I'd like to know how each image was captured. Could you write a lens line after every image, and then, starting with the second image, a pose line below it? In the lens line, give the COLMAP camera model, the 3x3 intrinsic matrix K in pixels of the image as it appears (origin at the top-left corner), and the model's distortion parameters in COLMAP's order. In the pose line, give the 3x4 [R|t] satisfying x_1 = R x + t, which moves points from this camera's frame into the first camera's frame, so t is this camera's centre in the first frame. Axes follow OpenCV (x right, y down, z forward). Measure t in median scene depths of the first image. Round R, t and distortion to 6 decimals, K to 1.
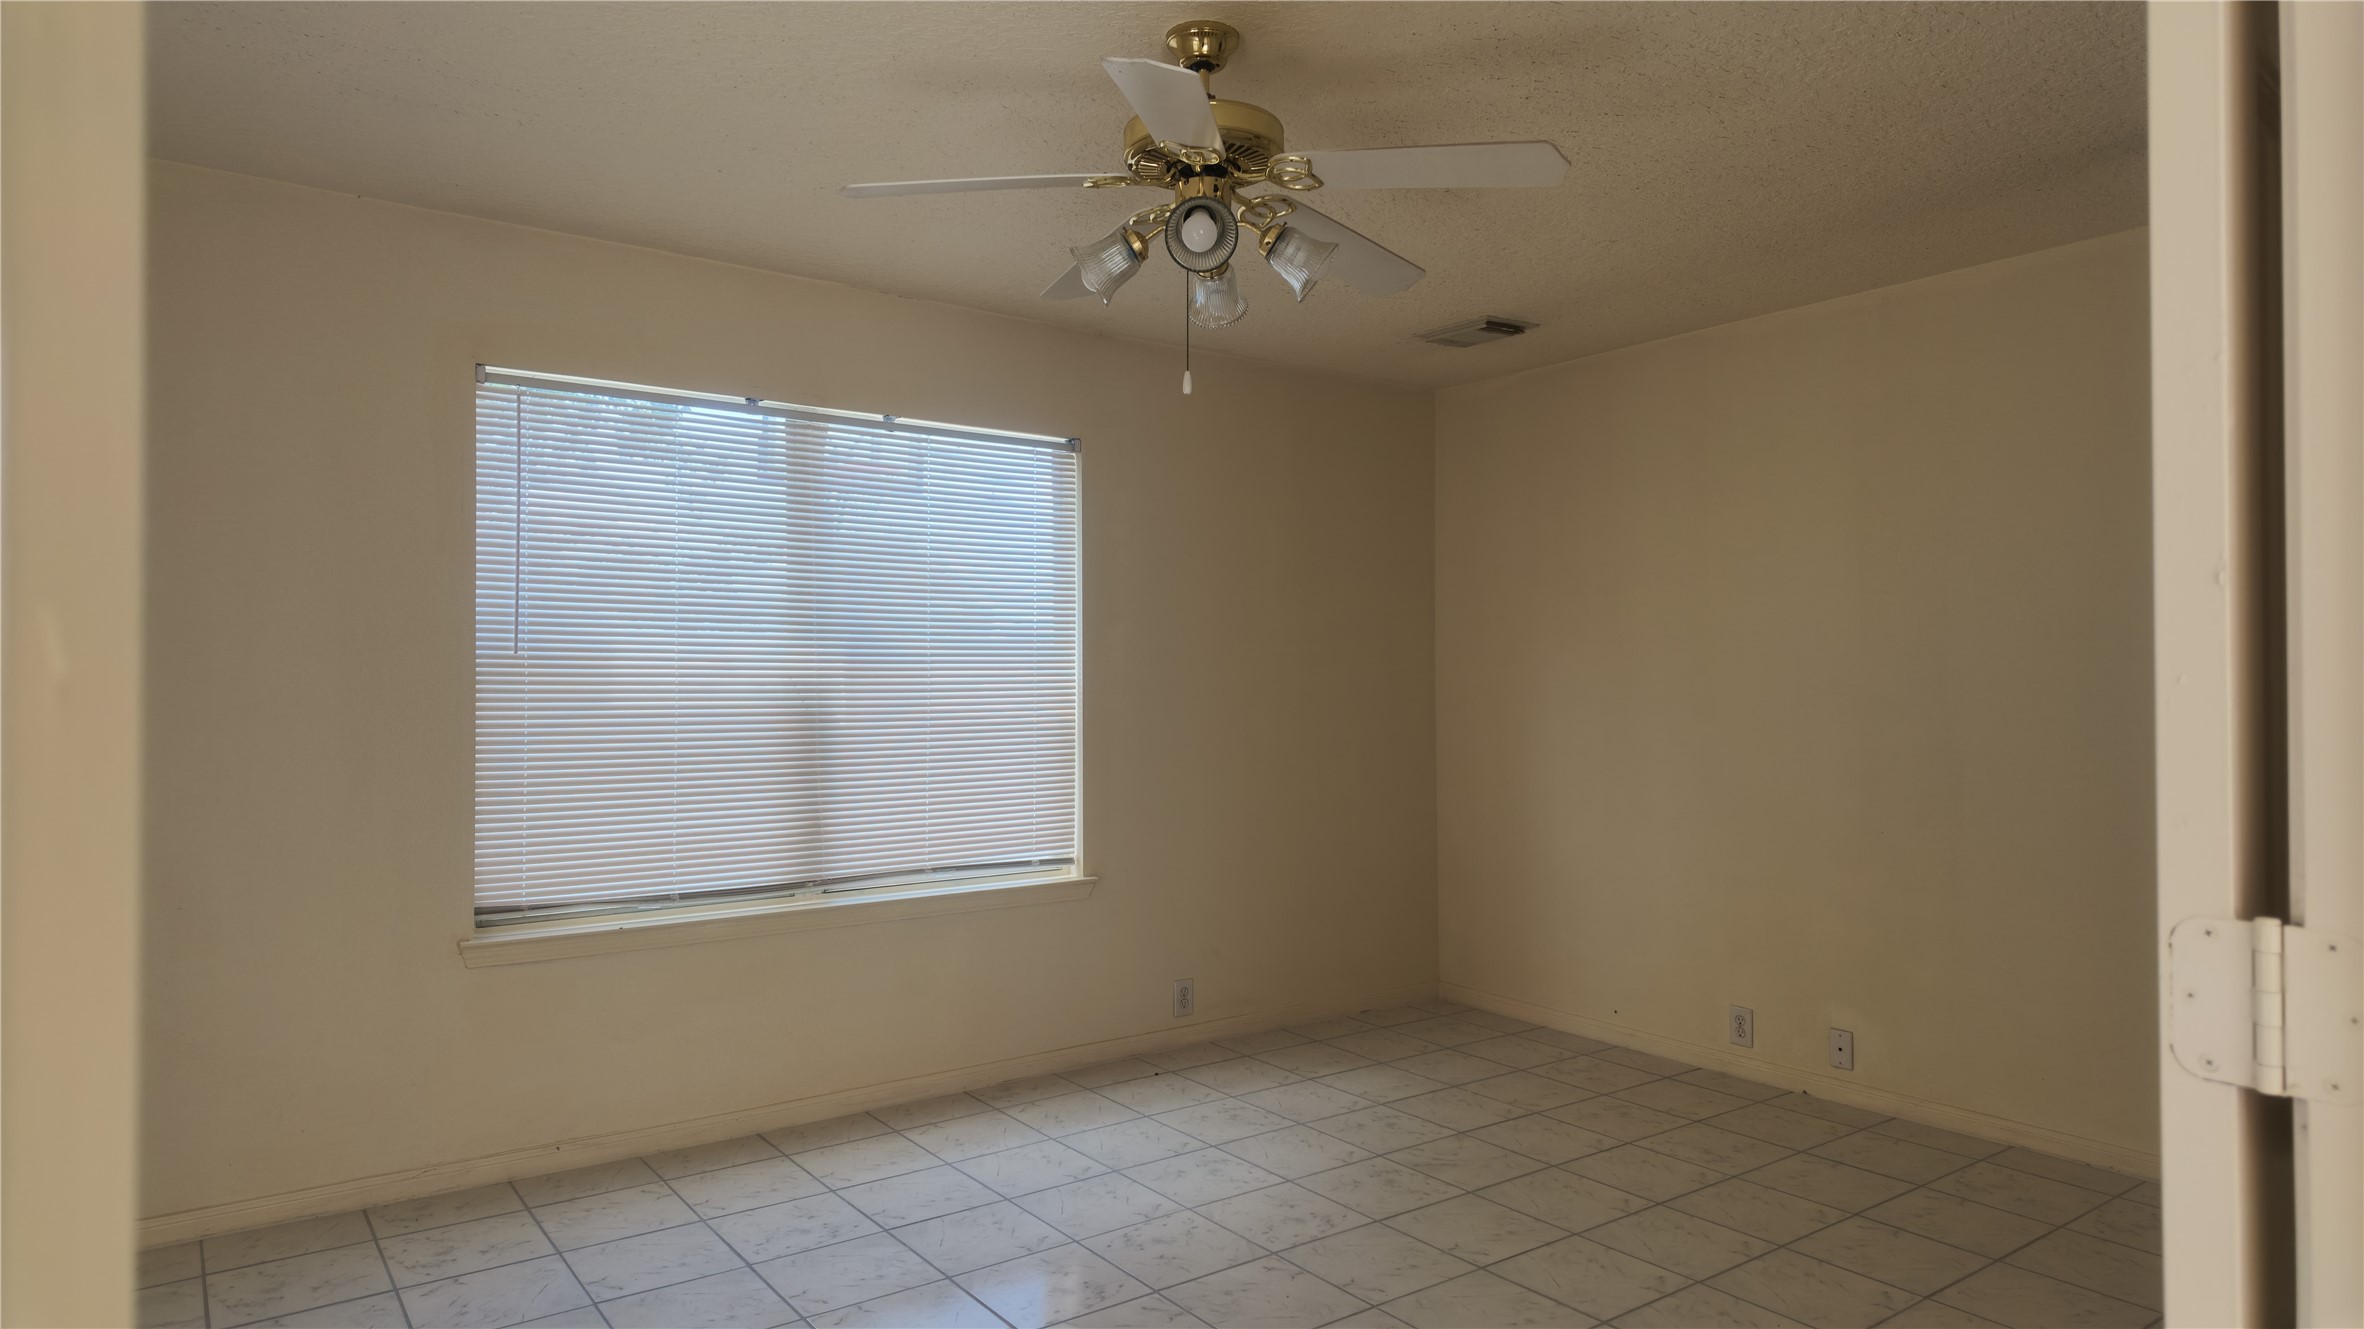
lens RADIAL K [[1377.1, 0, 1189.4], [0, 1377.1, 665.6], [0, 0, 1]] dist [0.127049, -0.181397]
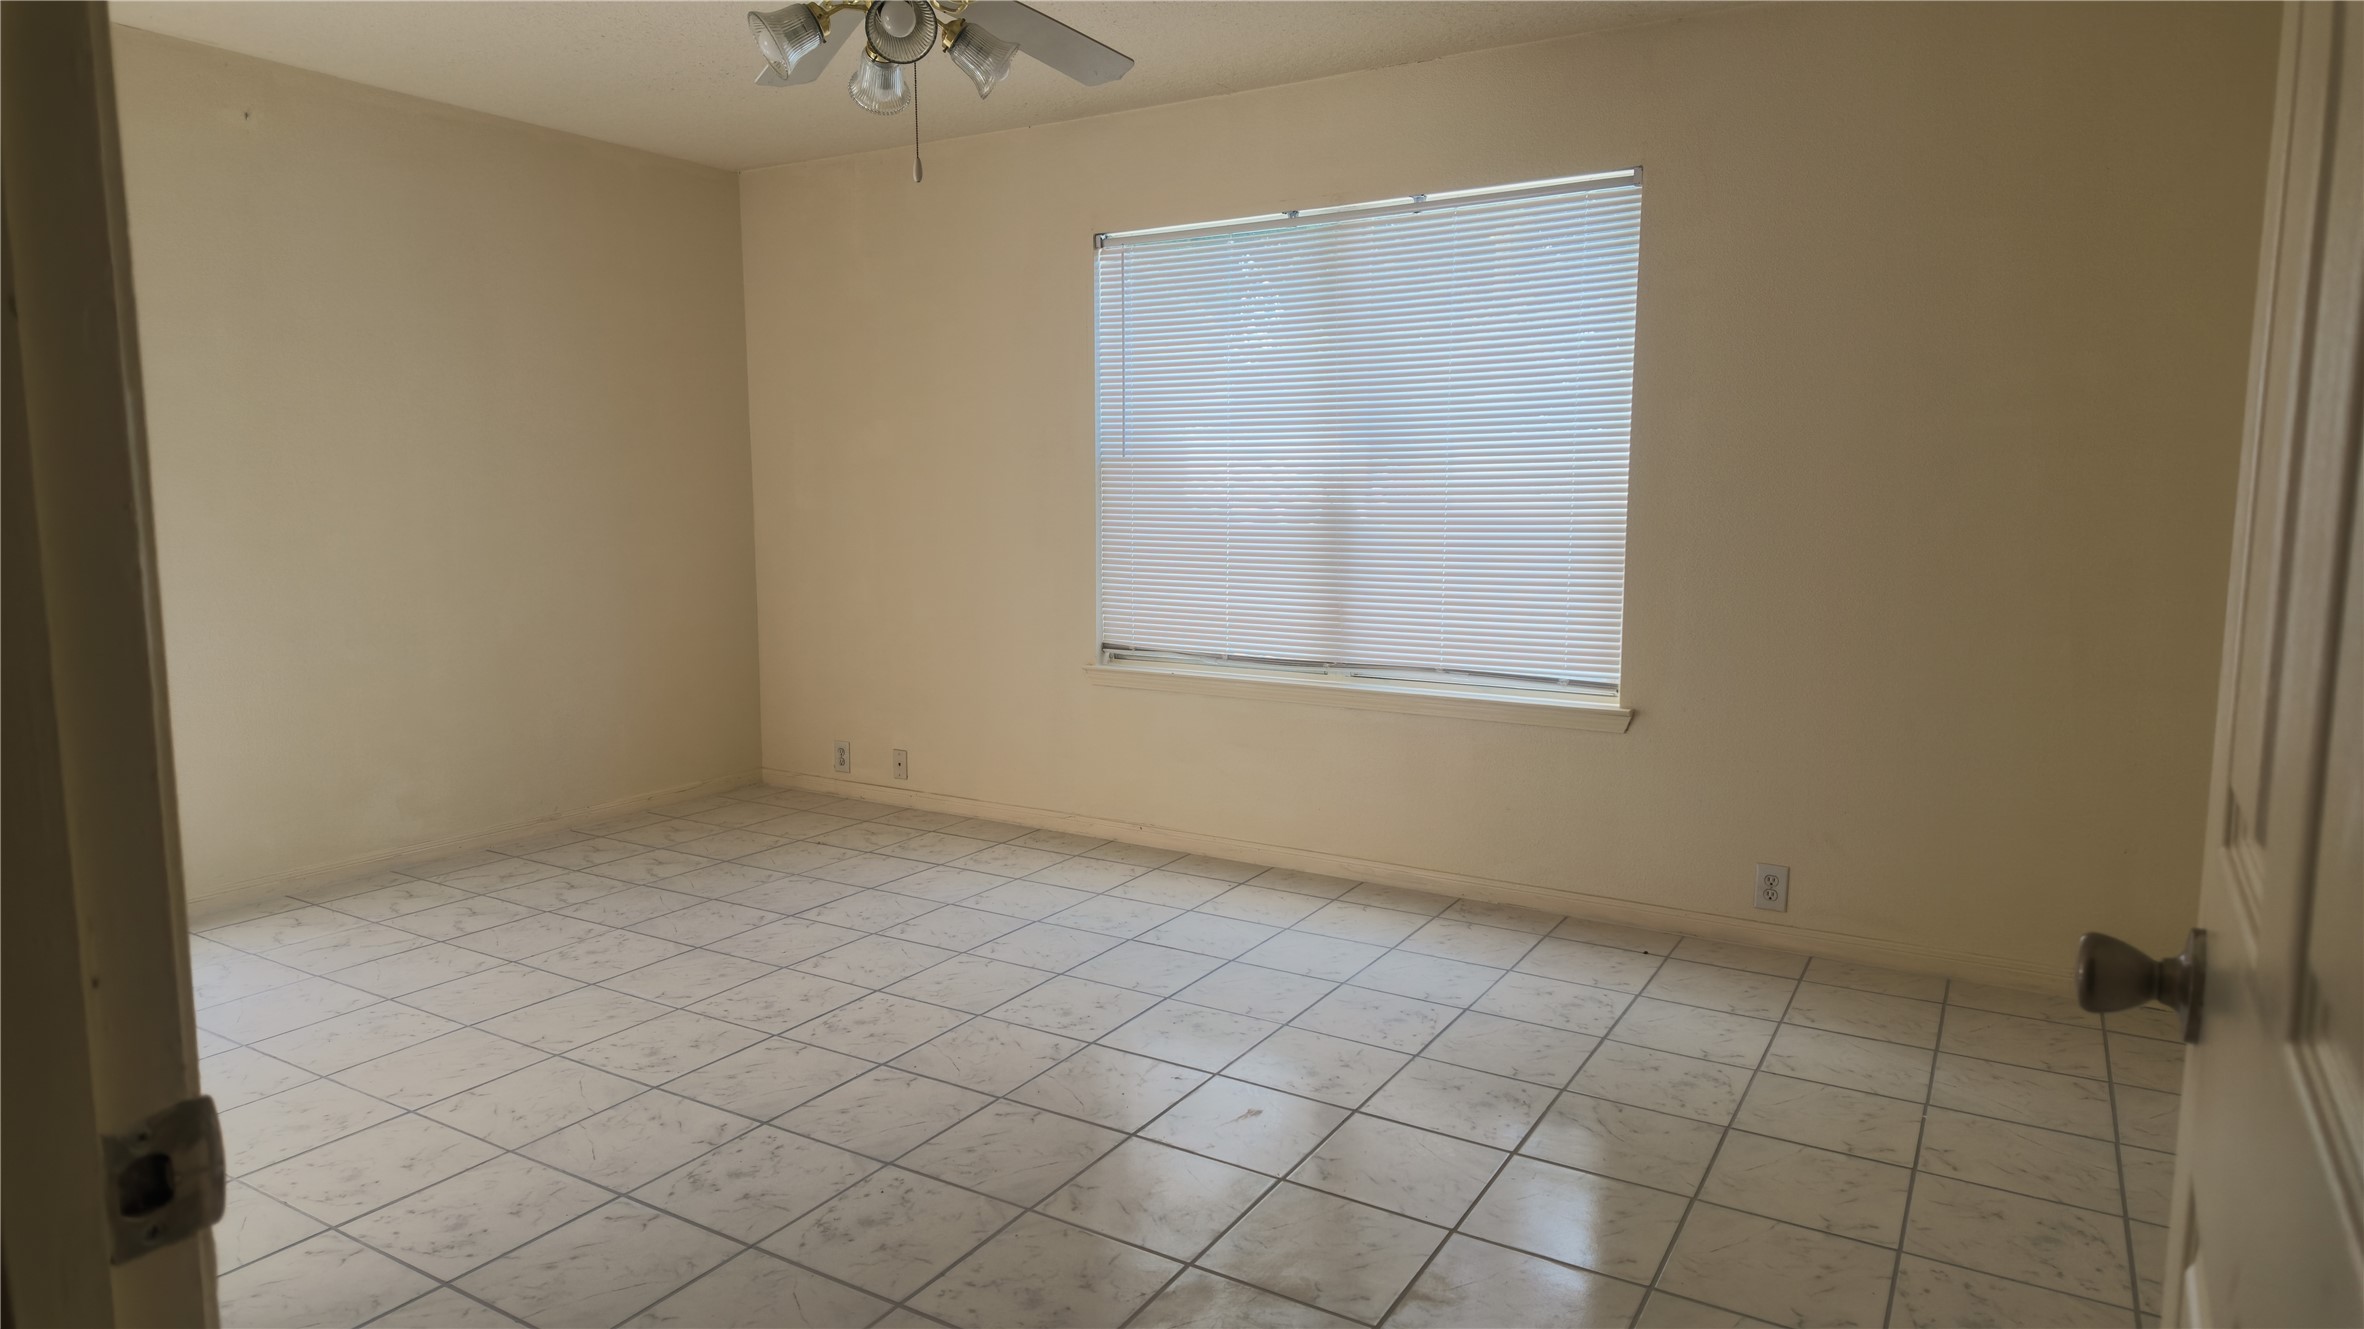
lens RADIAL K [[1377.1, 0, 1189.4], [0, 1377.1, 665.6], [0, 0, 1]] dist [0.127049, -0.181397]
pose [[0.380234, 0.114082, -0.917828, 0.680987], [0.008191, 0.991909, 0.126683, 0.020005], [0.924854, -0.055687, 0.376223, 0.496156]]
